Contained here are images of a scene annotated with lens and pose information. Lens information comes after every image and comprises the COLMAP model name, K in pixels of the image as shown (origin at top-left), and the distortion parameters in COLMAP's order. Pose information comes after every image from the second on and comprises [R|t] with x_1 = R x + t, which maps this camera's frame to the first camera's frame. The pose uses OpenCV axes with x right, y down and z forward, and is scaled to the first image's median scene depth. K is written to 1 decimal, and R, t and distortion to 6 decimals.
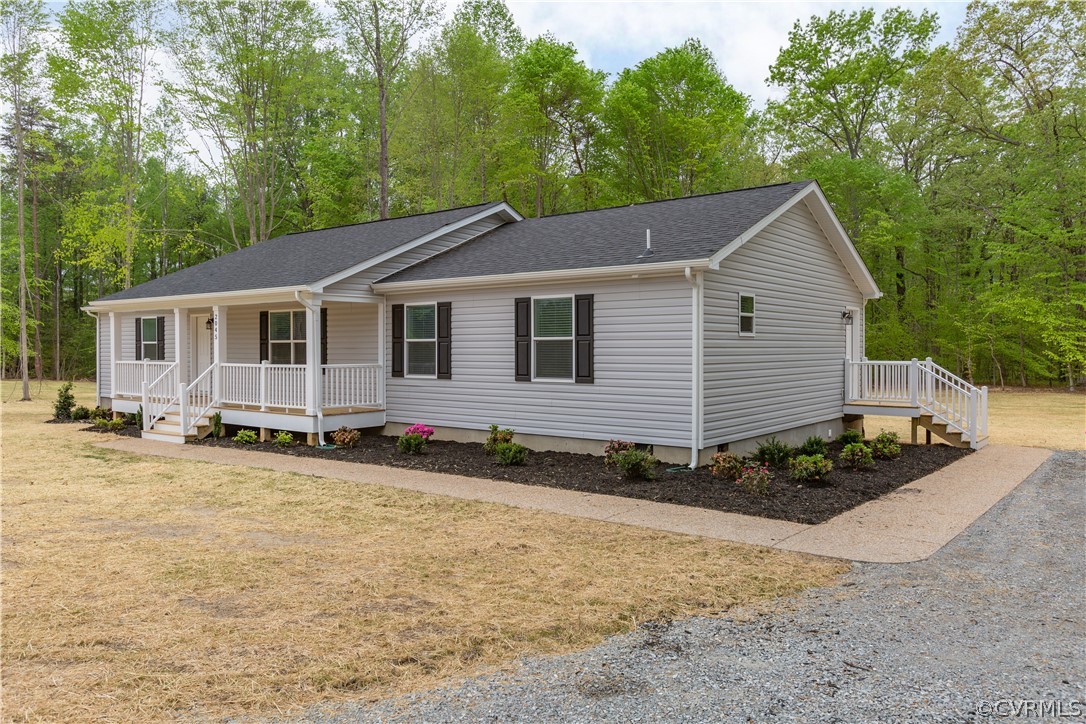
lens RADIAL K [[813.1, 0, 533.4], [0, 813.1, 364.0], [0, 0, 1]] dist [-0.000597, 0.004969]
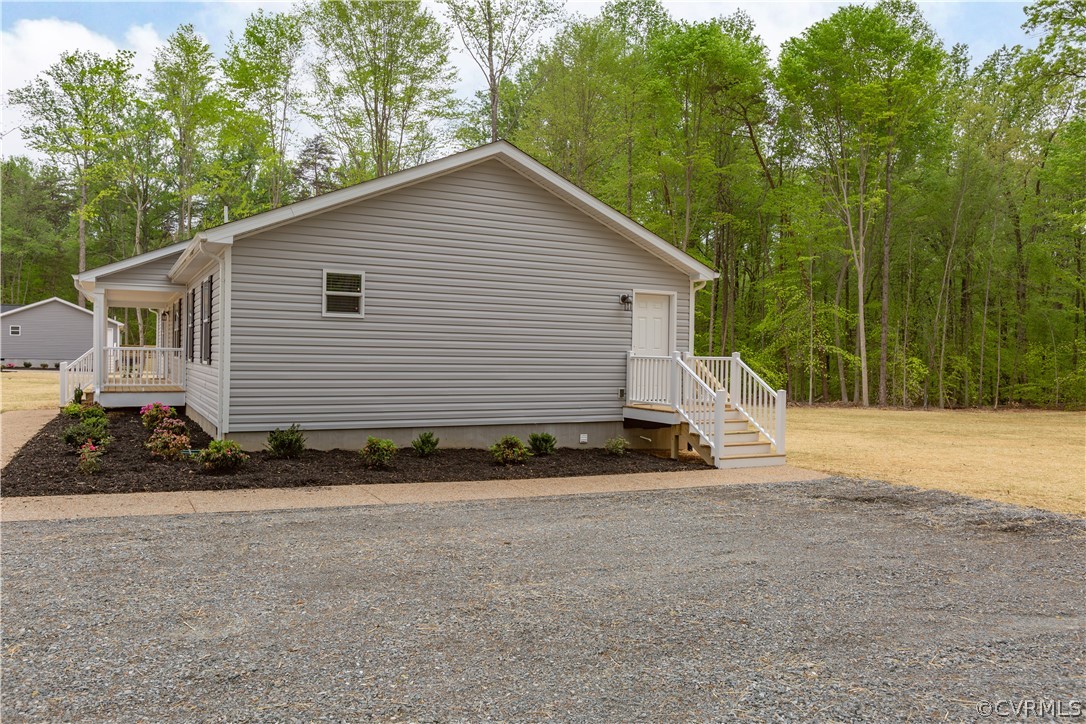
lens RADIAL K [[813.1, 0, 541.8], [0, 813.1, 370.5], [0, 0, 1]] dist [-0.000597, 0.004969]
pose [[0.903438, 0.025831, -0.427939, 0.702929], [-0.027113, 0.999628, 0.003100, 0.013511], [0.427860, 0.008802, 0.903802, 0.224192]]
